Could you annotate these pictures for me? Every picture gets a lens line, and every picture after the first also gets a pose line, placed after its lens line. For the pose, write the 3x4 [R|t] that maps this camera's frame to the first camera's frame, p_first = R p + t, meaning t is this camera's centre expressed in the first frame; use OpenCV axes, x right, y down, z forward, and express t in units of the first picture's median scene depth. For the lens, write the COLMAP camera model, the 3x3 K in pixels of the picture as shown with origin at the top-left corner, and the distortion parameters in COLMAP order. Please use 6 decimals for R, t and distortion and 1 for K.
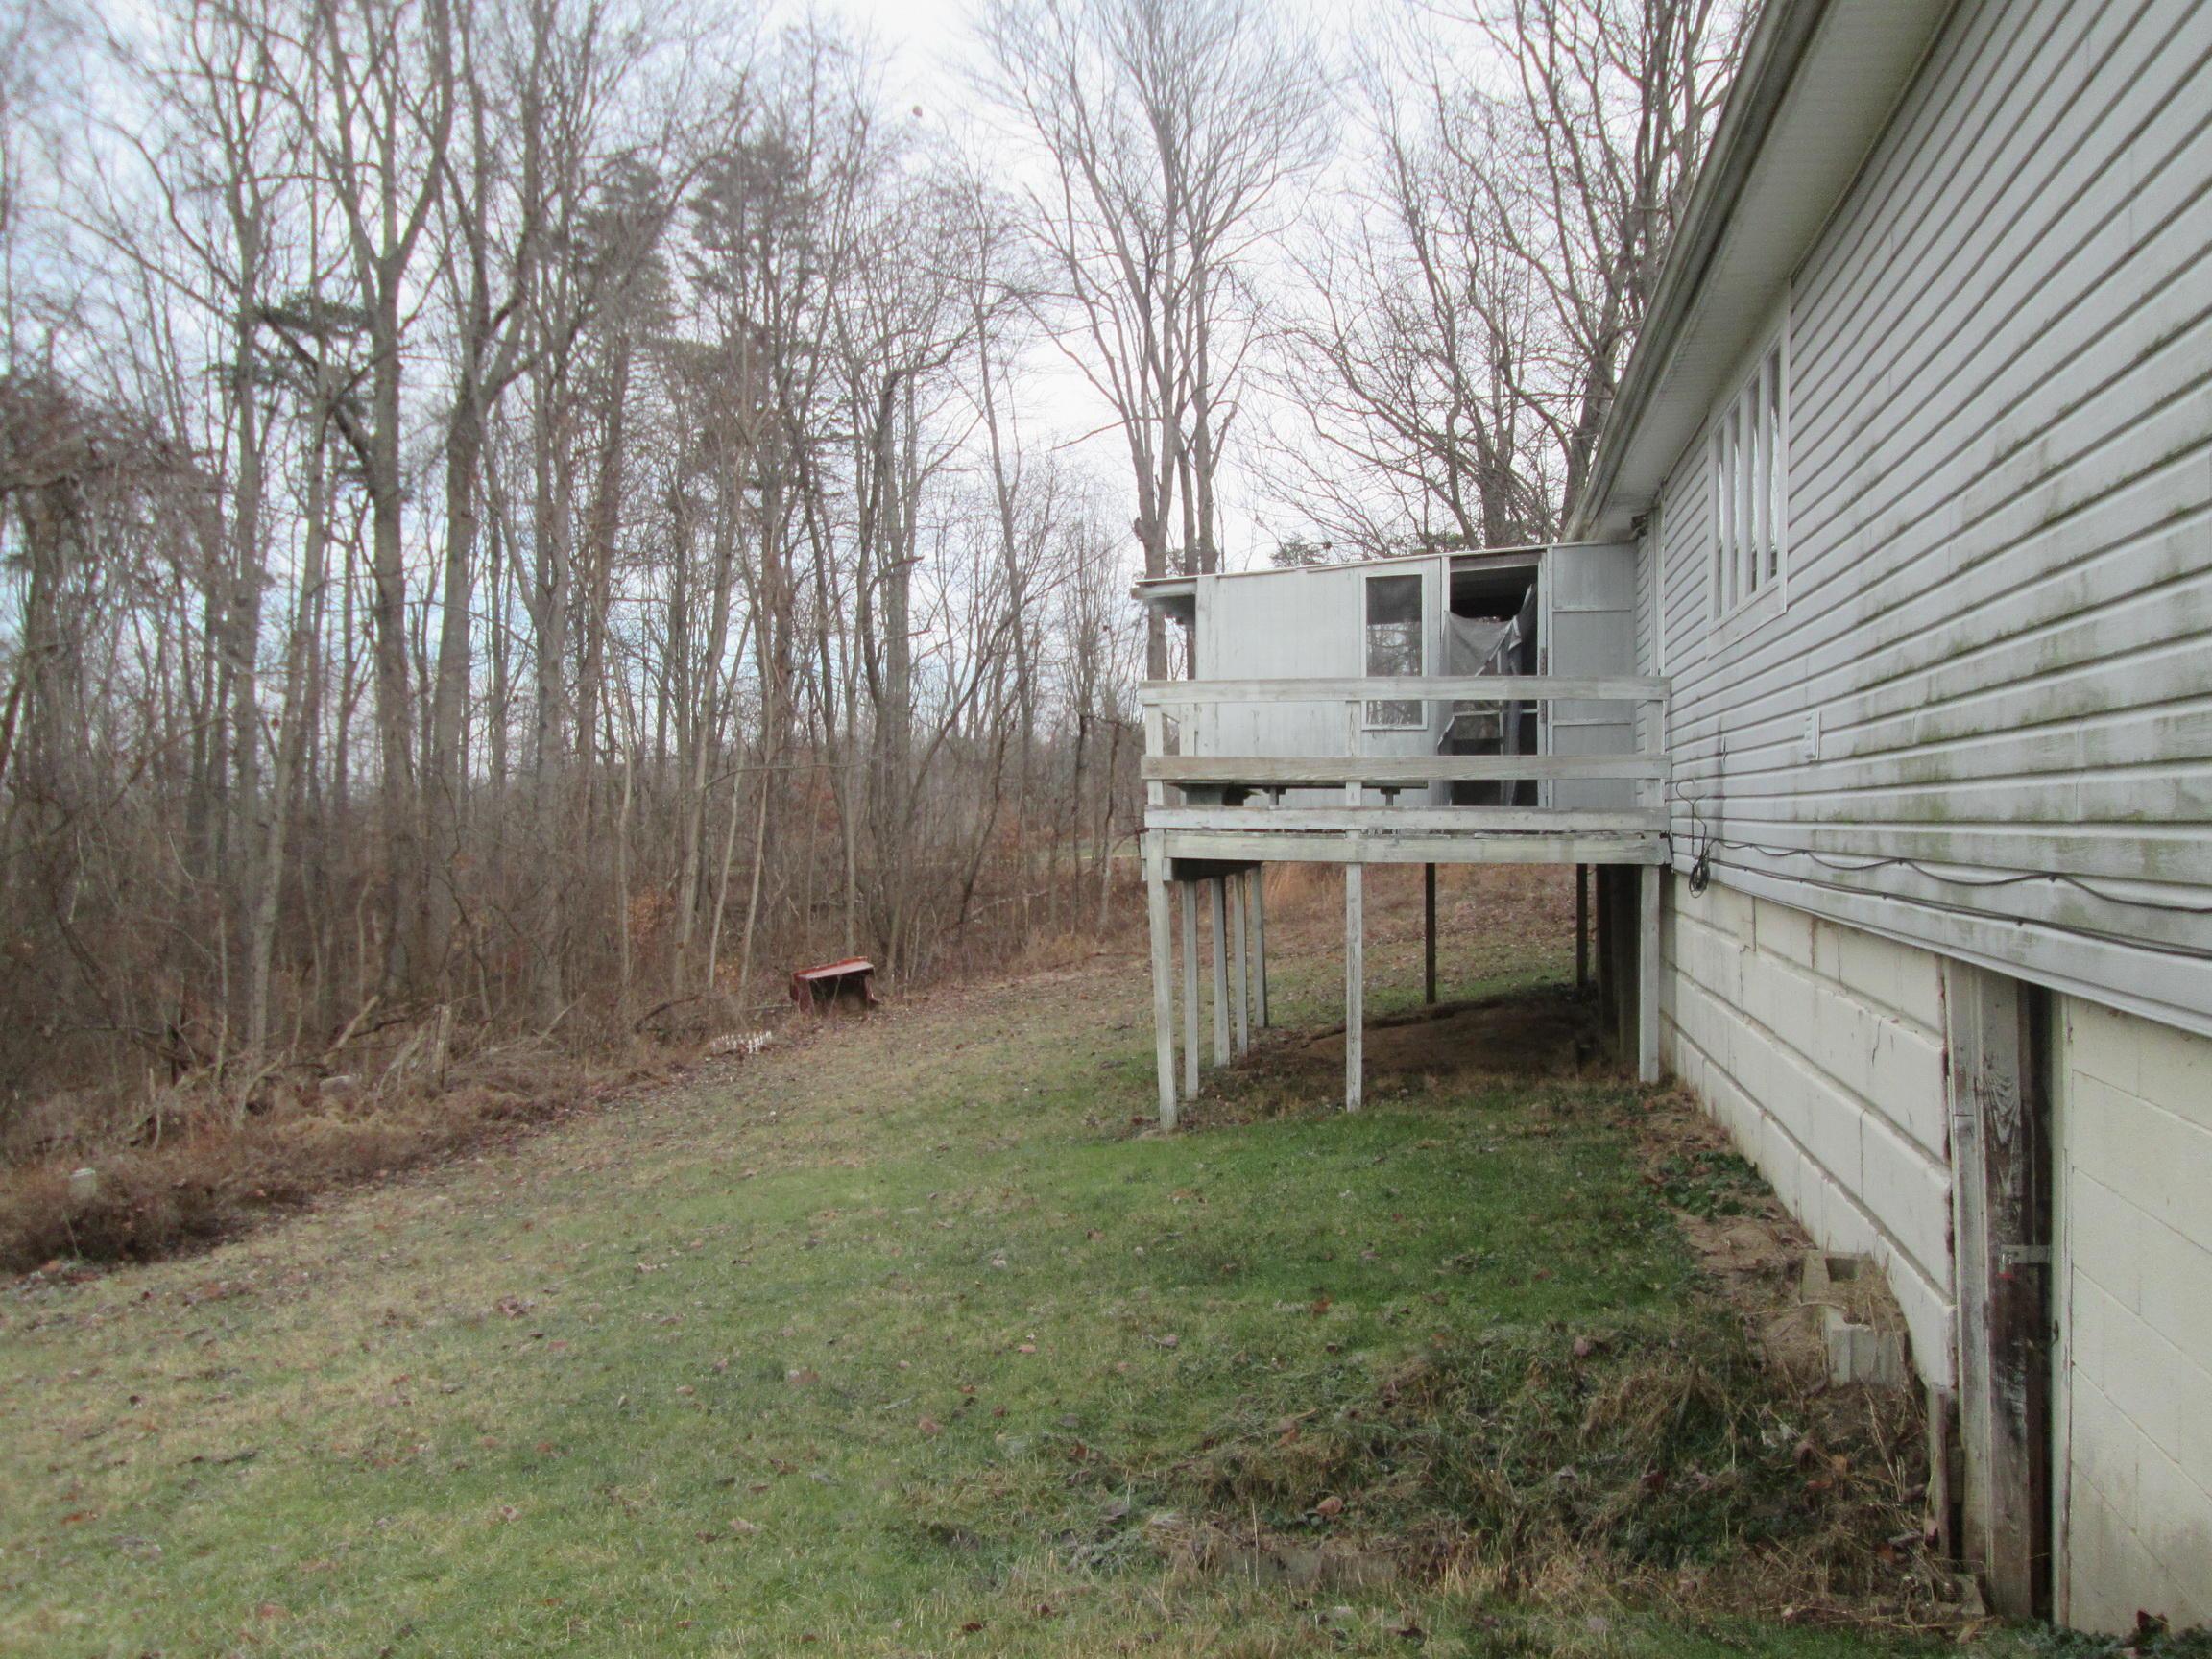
lens RADIAL K [[1851.8, 0, 1110.5], [0, 1851.8, 821.9], [0, 0, 1]] dist [-0.045533, 0.018100]
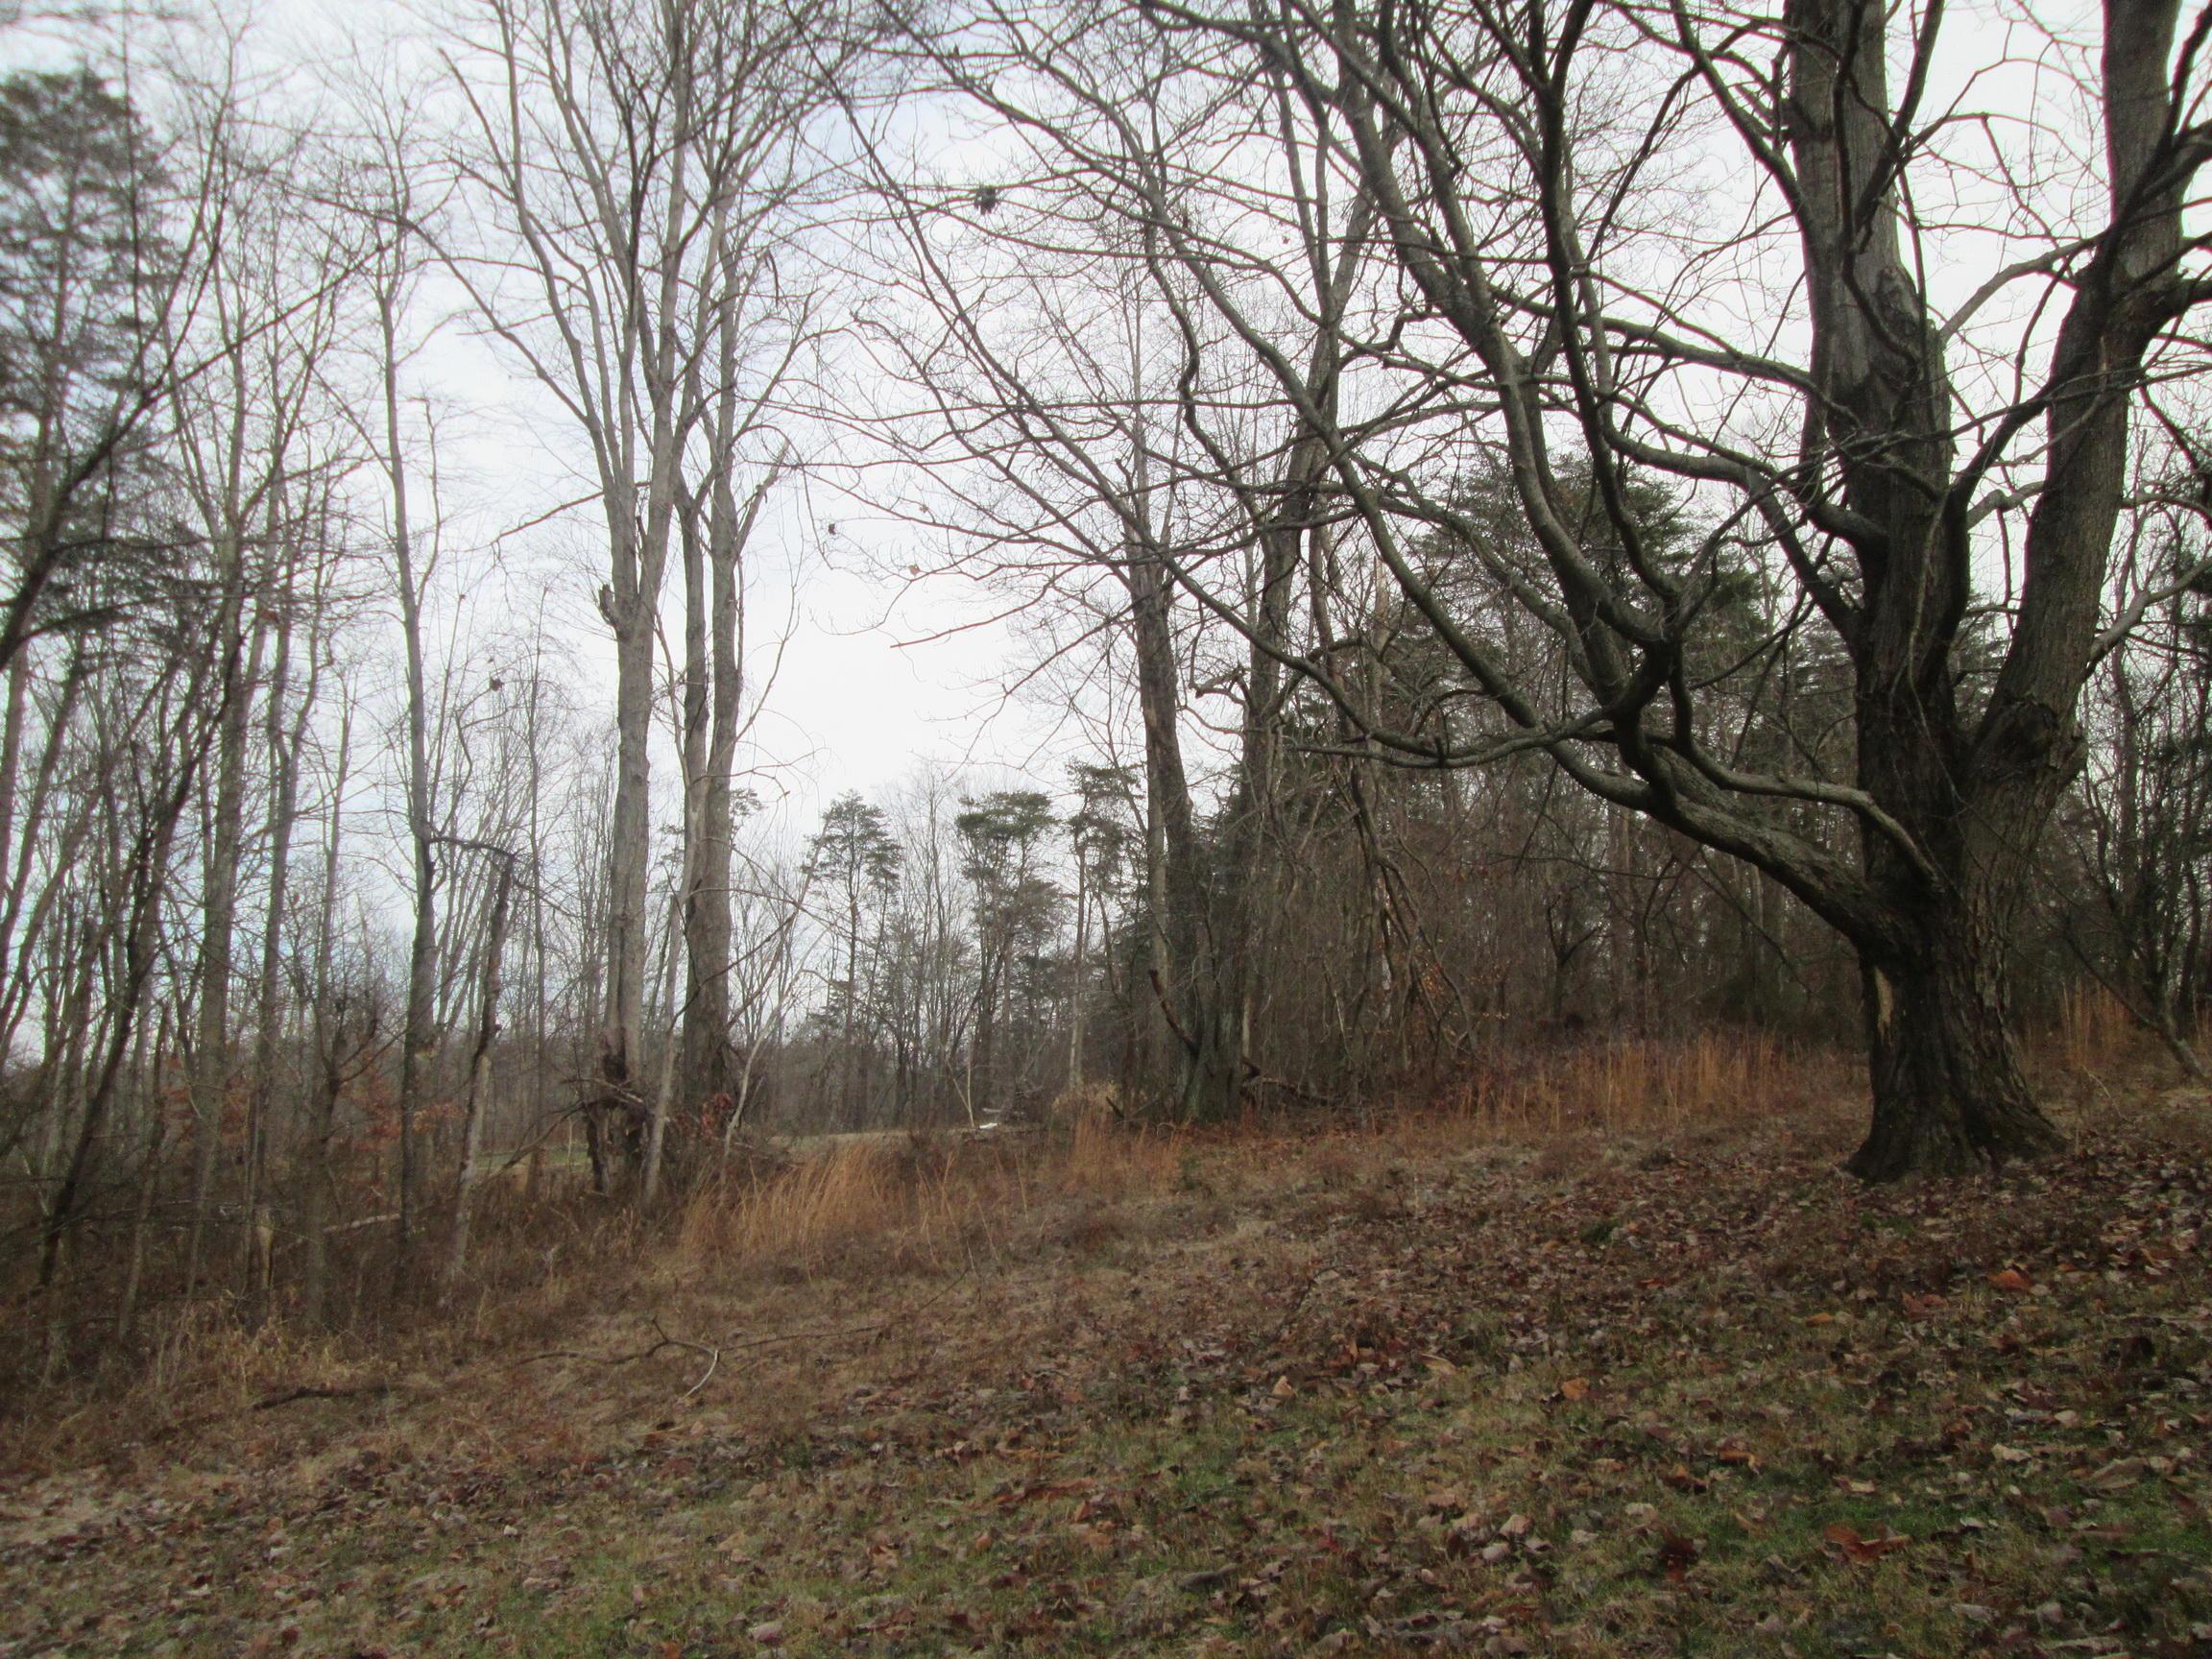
lens RADIAL K [[1851.8, 0, 1110.5], [0, 1851.8, 821.9], [0, 0, 1]] dist [-0.045533, 0.018100]
pose [[0.970787, 0.034341, 0.237474, 0.033766], [0.005388, 0.986336, -0.164661, 0.013924], [-0.239884, 0.161130, 0.957336, 0.379996]]
